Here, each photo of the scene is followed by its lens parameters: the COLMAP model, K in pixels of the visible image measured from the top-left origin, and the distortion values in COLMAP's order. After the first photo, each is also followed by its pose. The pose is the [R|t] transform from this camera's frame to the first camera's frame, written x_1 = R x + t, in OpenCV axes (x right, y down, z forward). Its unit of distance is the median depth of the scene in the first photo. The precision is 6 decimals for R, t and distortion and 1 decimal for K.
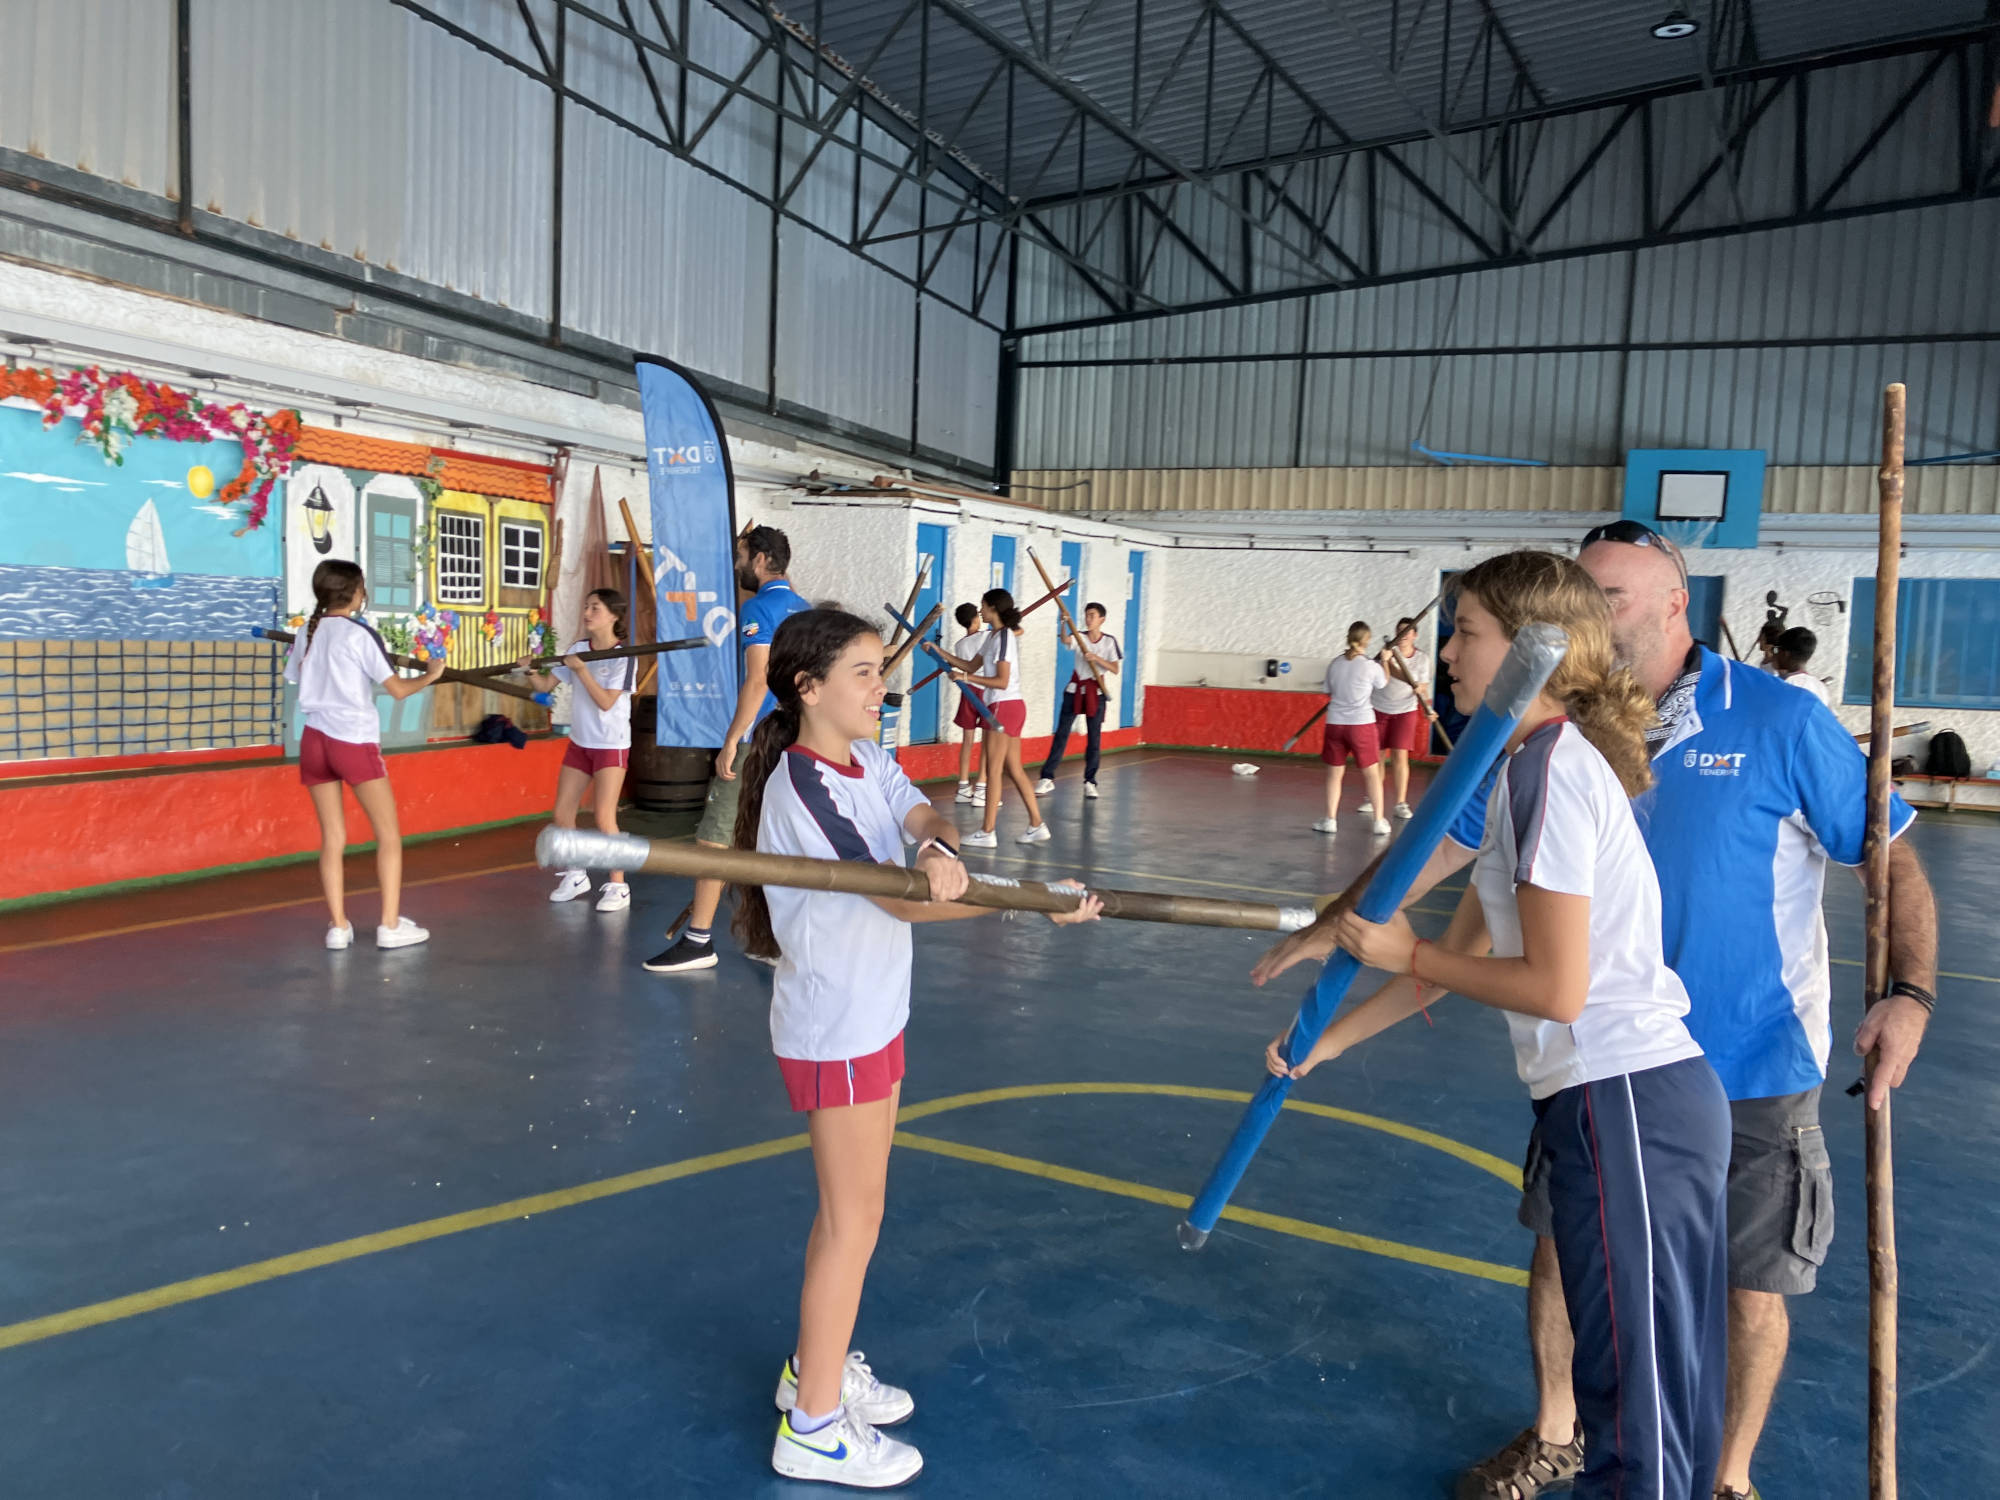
lens RADIAL K [[1619.4, 0, 994.8], [0, 1619.4, 766.5], [0, 0, 1]] dist [0.028610, -0.024689]
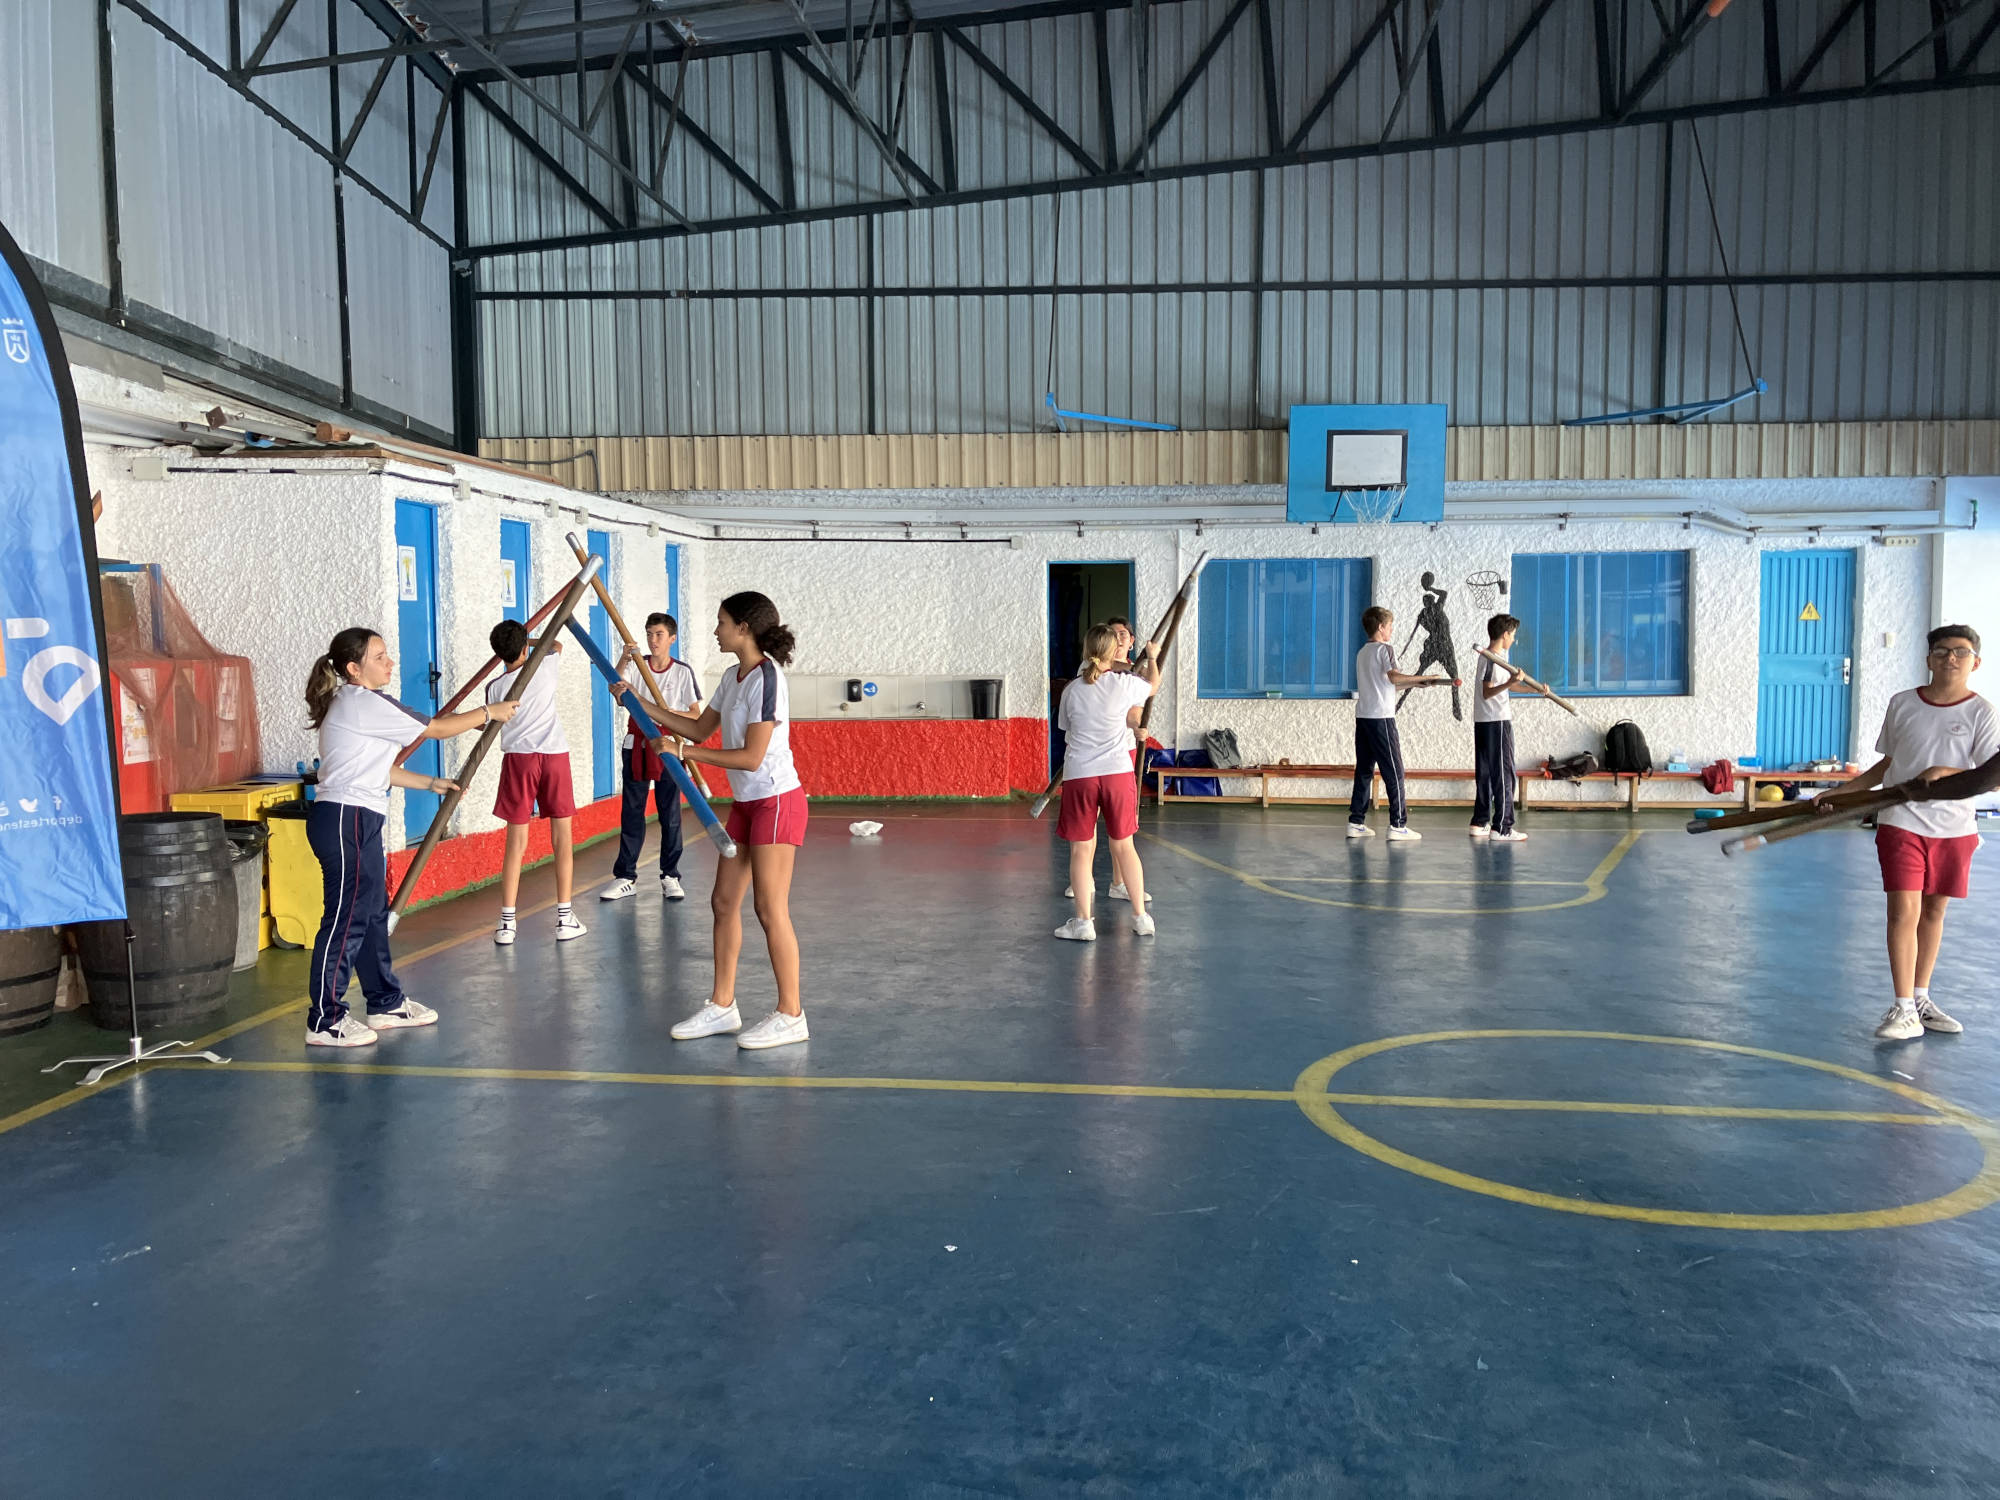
lens RADIAL K [[1619.4, 0, 1009.4], [0, 1619.4, 776.1], [0, 0, 1]] dist [0.028610, -0.024689]
pose [[0.928565, -0.074097, 0.363698, -0.053642], [0.073832, 0.997163, 0.014654, -0.028058], [-0.363752, 0.013245, 0.931401, 0.269059]]
